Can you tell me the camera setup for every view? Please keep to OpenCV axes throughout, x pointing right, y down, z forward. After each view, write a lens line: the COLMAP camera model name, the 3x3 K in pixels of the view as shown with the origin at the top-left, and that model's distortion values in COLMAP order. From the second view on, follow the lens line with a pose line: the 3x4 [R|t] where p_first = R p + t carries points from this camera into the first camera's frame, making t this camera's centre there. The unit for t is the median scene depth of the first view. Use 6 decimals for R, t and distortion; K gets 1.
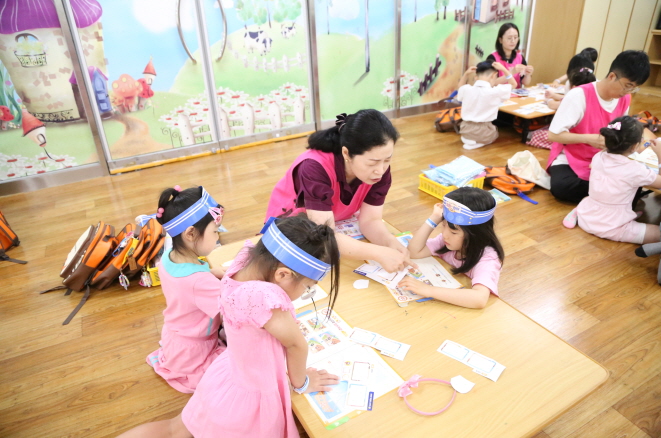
lens RADIAL K [[450.2, 0, 328.4], [0, 450.2, 223.2], [0, 0, 1]] dist [-0.104537, 0.054844]
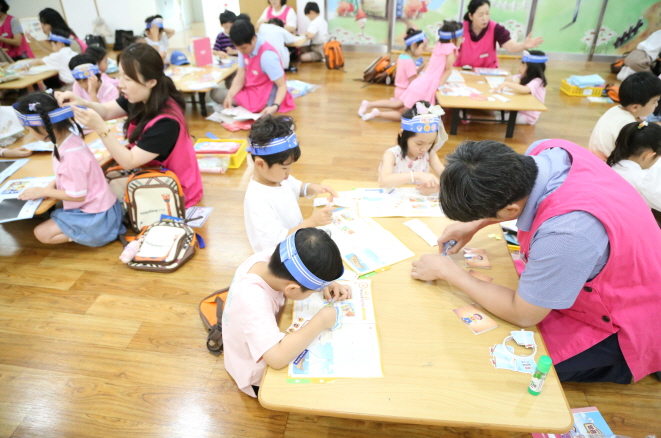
lens RADIAL K [[450.2, 0, 324.3], [0, 450.2, 229.0], [0, 0, 1]] dist [-0.104537, 0.054844]
pose [[0.824685, 0.340991, -0.451242, 0.312968], [-0.297228, 0.940059, 0.167165, 0.319267], [0.481196, -0.003736, 0.876605, -0.654907]]
